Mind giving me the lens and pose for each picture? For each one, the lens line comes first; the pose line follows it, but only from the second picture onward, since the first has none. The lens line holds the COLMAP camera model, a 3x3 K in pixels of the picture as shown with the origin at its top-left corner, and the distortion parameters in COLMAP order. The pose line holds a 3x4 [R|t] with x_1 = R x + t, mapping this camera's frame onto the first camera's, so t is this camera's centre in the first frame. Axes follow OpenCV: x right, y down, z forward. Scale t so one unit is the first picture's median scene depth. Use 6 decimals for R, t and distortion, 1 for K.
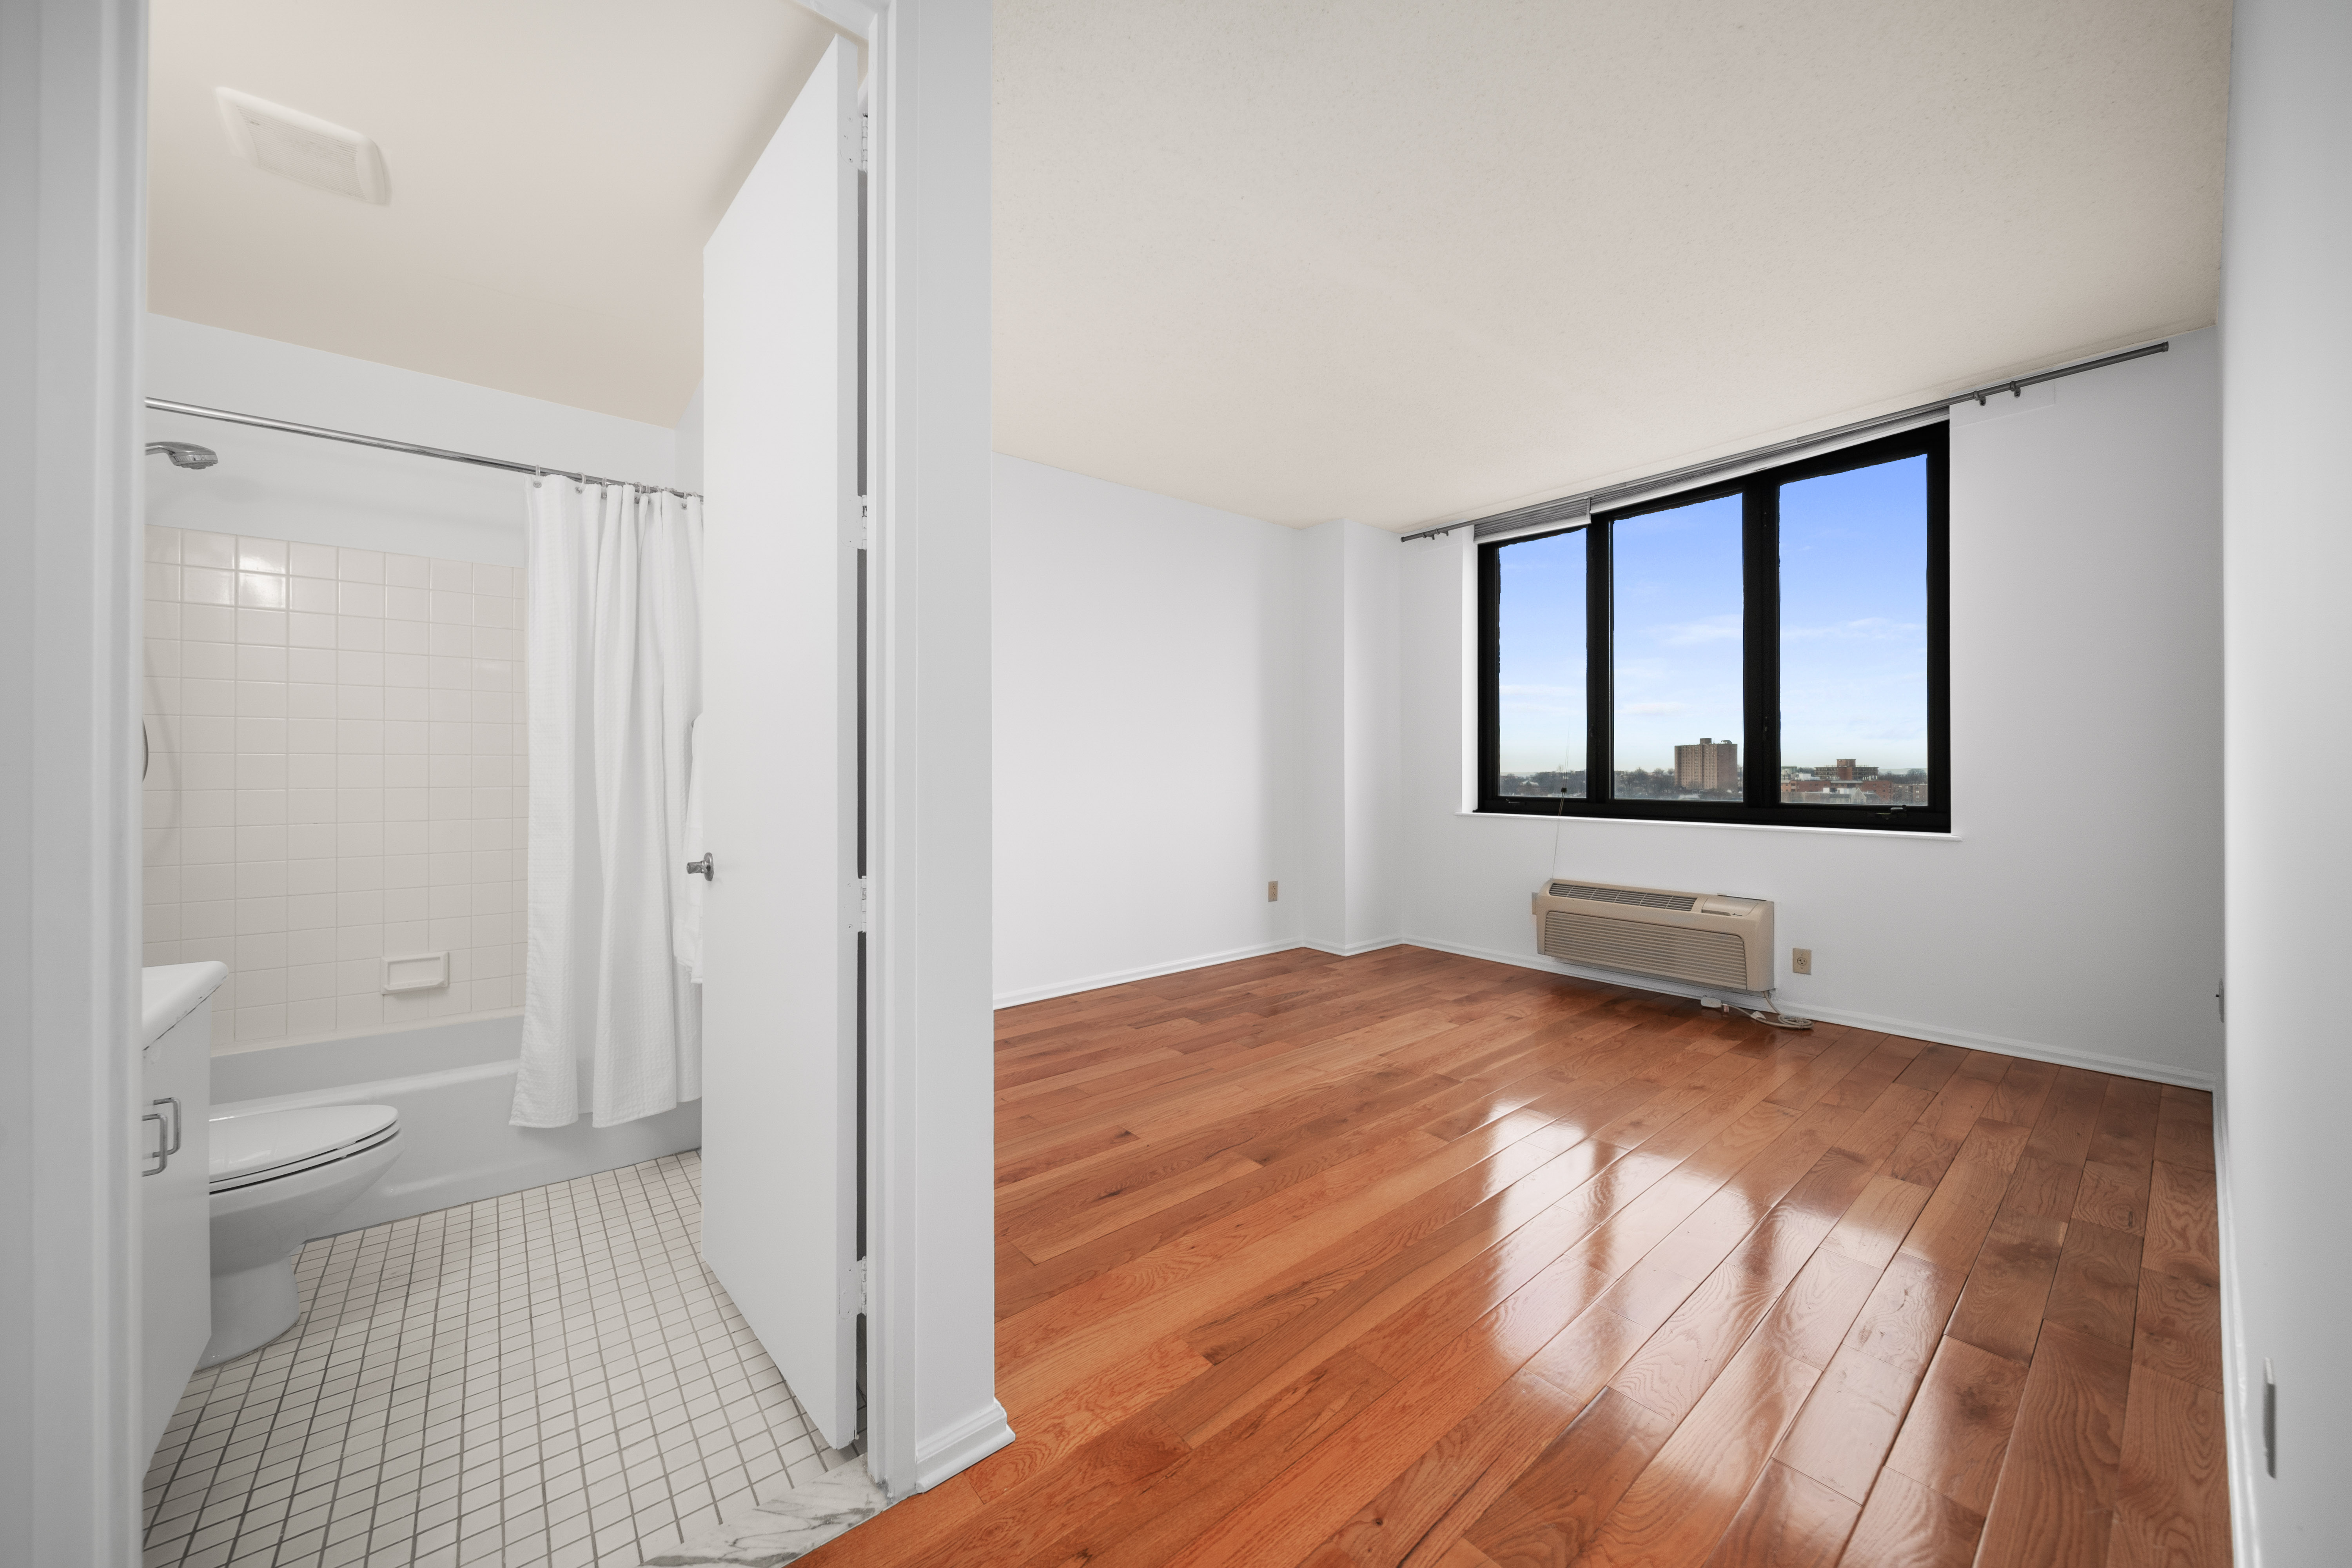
lens RADIAL K [[838.5, 0, 1170.9], [0, 838.5, 772.9], [0, 0, 1]] dist [-0.000374, -0.000028]
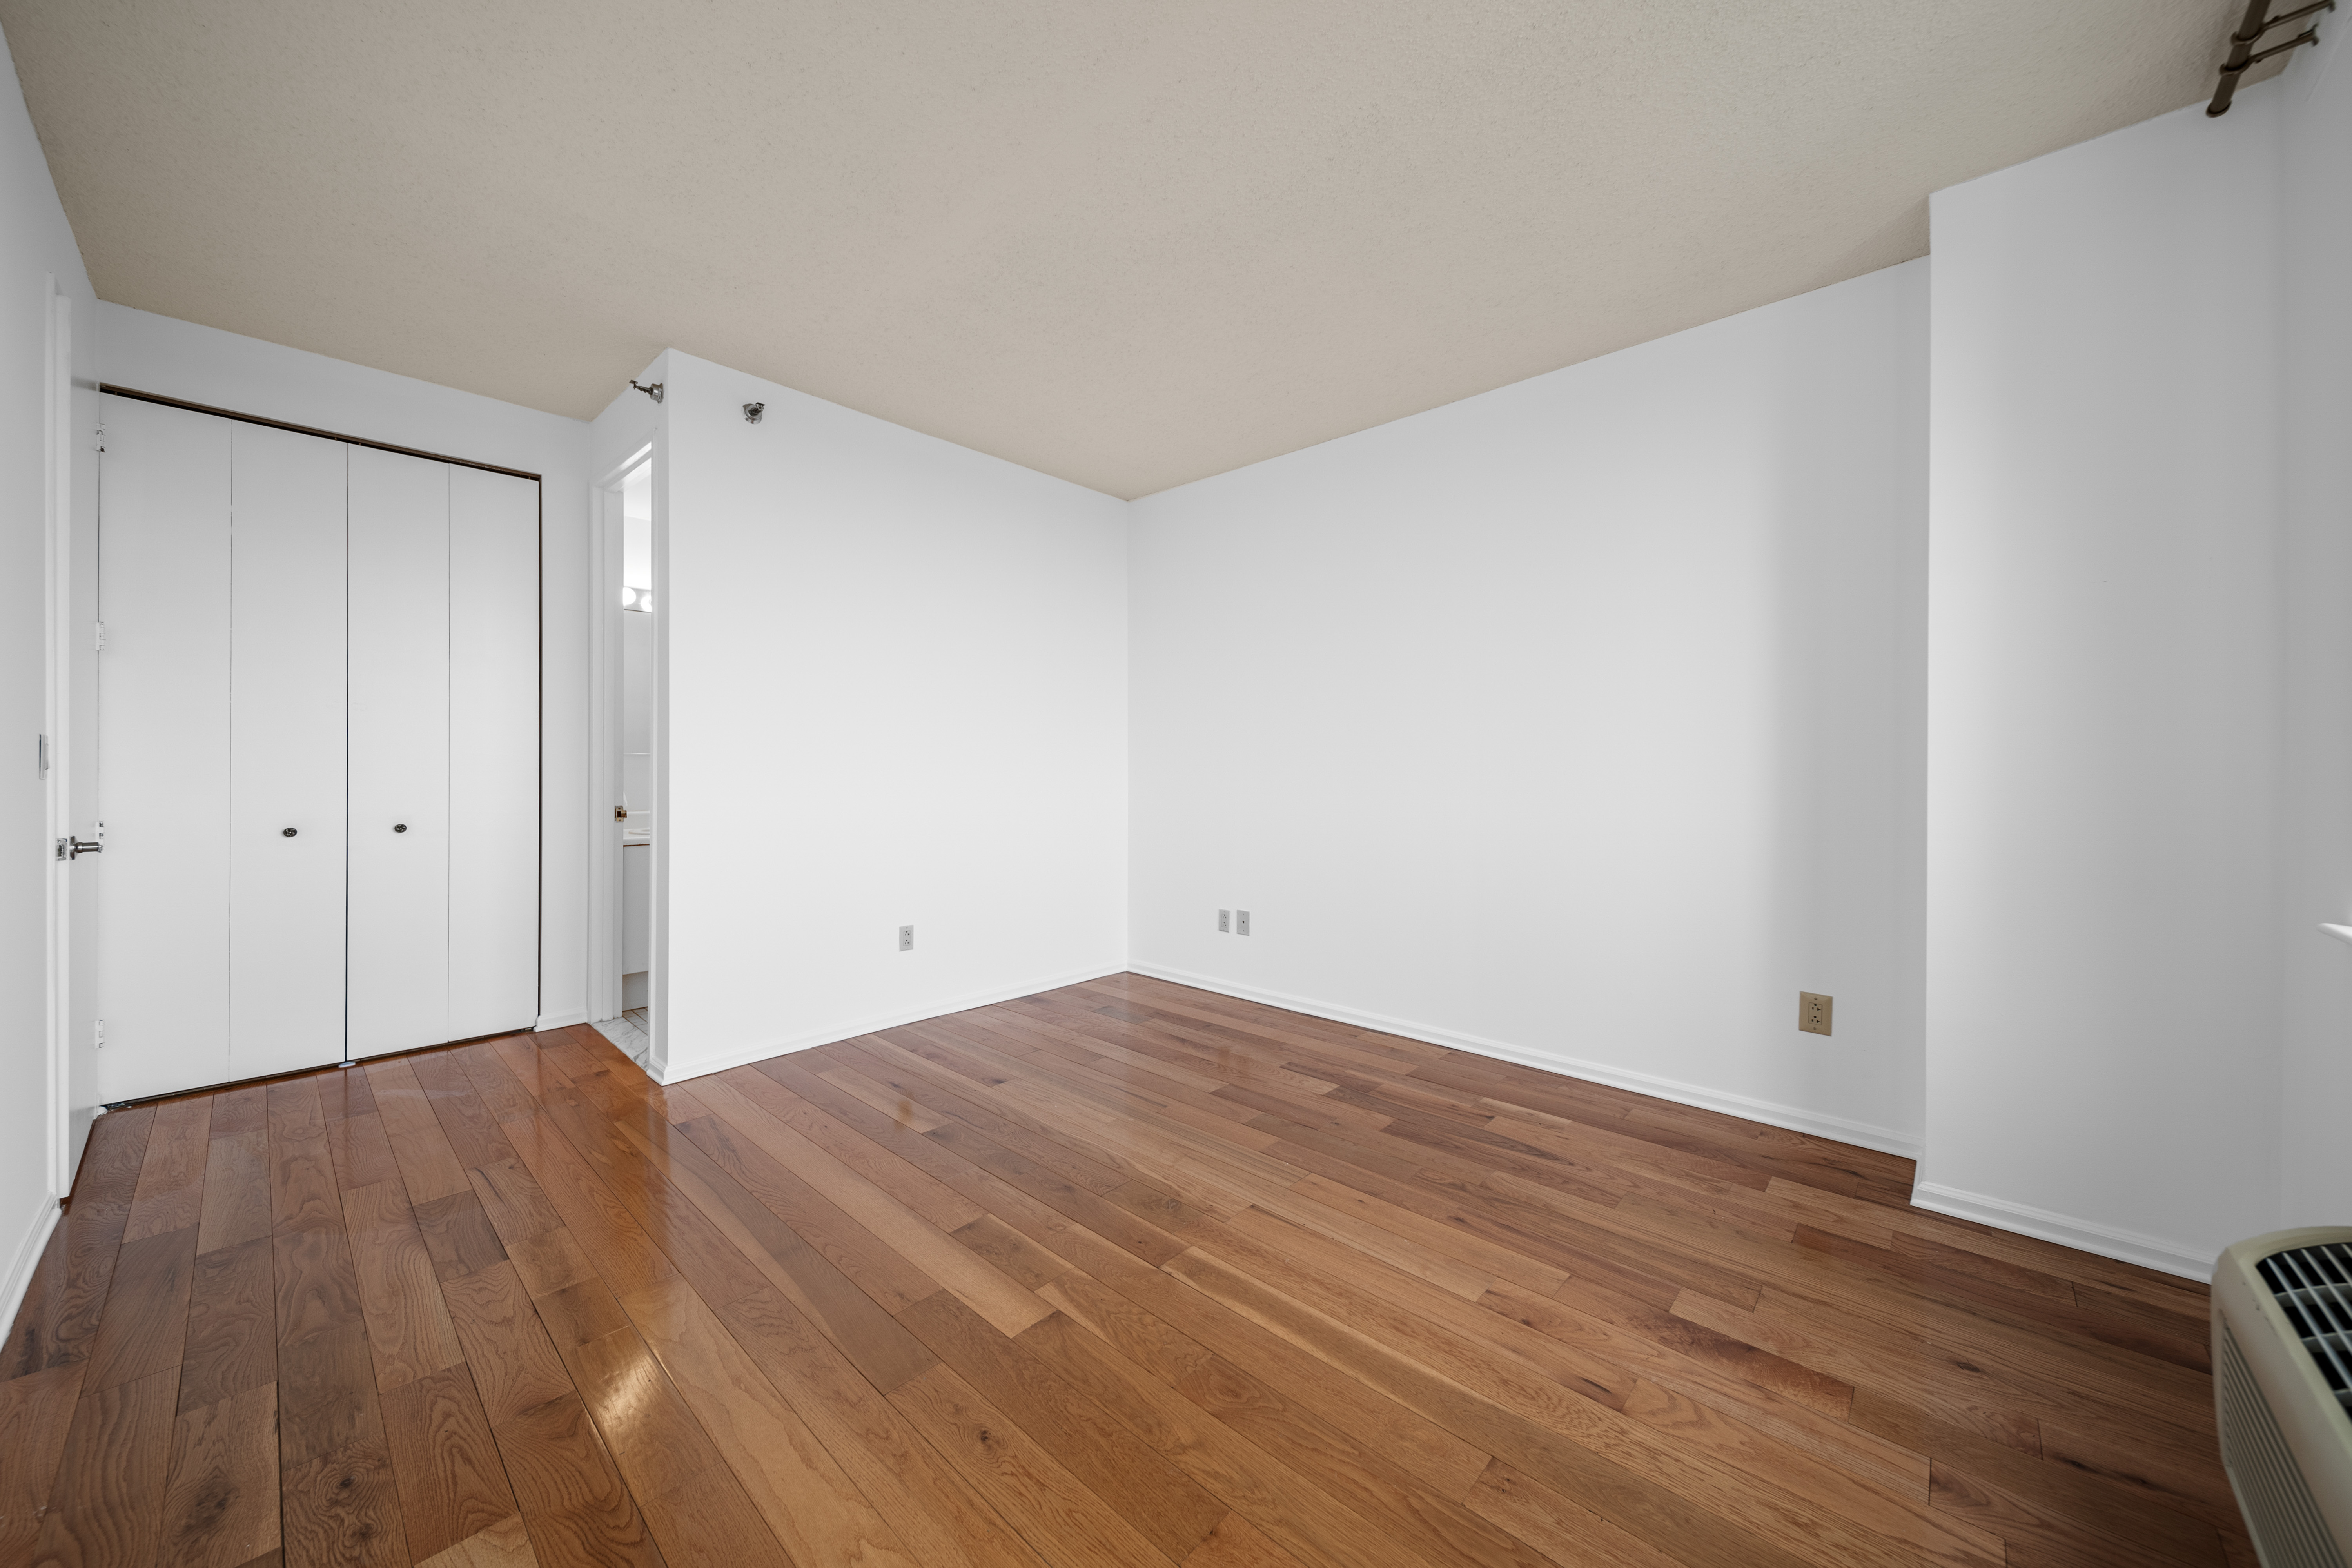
lens RADIAL K [[835.7, 0, 1169.2], [0, 835.7, 778.2], [0, 0, 1]] dist [0.001441, -0.000128]
pose [[0.137071, 0.012072, -0.990488, 0.767871], [-0.010950, 0.999883, 0.010672, -0.002732], [0.990501, 0.009383, 0.137187, 0.733961]]
